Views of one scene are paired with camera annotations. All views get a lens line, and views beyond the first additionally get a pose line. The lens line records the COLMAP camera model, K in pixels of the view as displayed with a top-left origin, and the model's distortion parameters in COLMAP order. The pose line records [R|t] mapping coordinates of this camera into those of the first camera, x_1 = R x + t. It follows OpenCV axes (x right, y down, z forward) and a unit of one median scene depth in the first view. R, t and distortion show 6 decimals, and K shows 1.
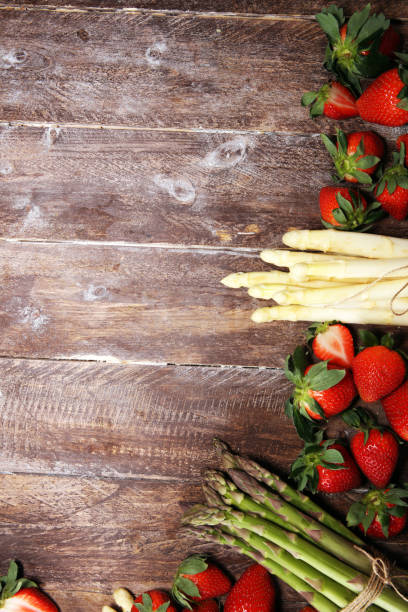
lens RADIAL K [[608.7, 0, 204.0], [0, 608.7, 306.0], [0, 0, 1]] dist [-0.066371, 0.126634]
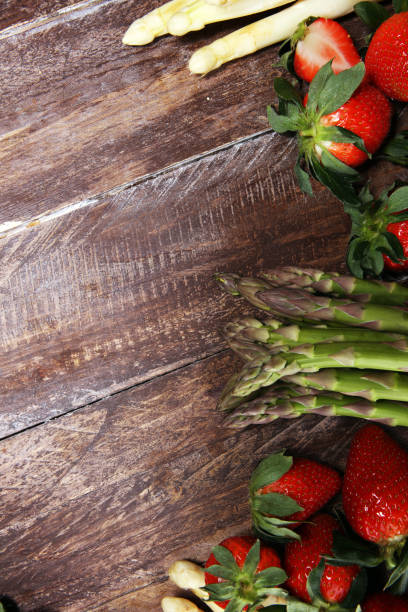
lens RADIAL K [[608.7, 0, 204.0], [0, 608.7, 306.0], [0, 0, 1]] dist [-0.066371, 0.126634]
pose [[0.910448, -0.408957, 0.061960, -0.045468], [0.410790, 0.911512, -0.019907, 0.253862], [-0.048337, 0.043577, 0.997880, 0.379842]]
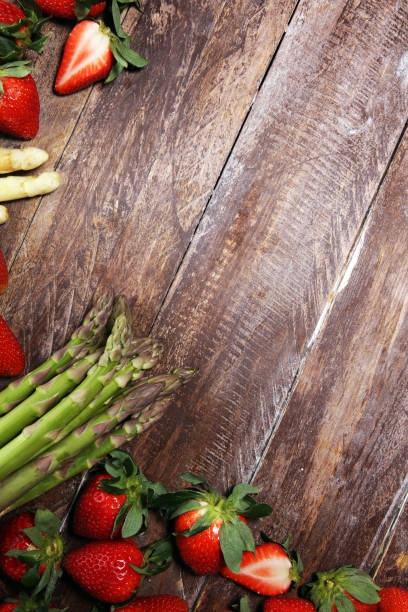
lens RADIAL K [[630.2, 0, 204.0], [0, 630.2, 306.0], [0, 0, 1]] dist [-0.071850, 0.149454]
pose [[-0.369370, 0.929282, 0.000832, -0.062424], [-0.928339, -0.368954, -0.045387, 0.276029], [-0.041870, -0.017537, 0.998969, 0.209101]]
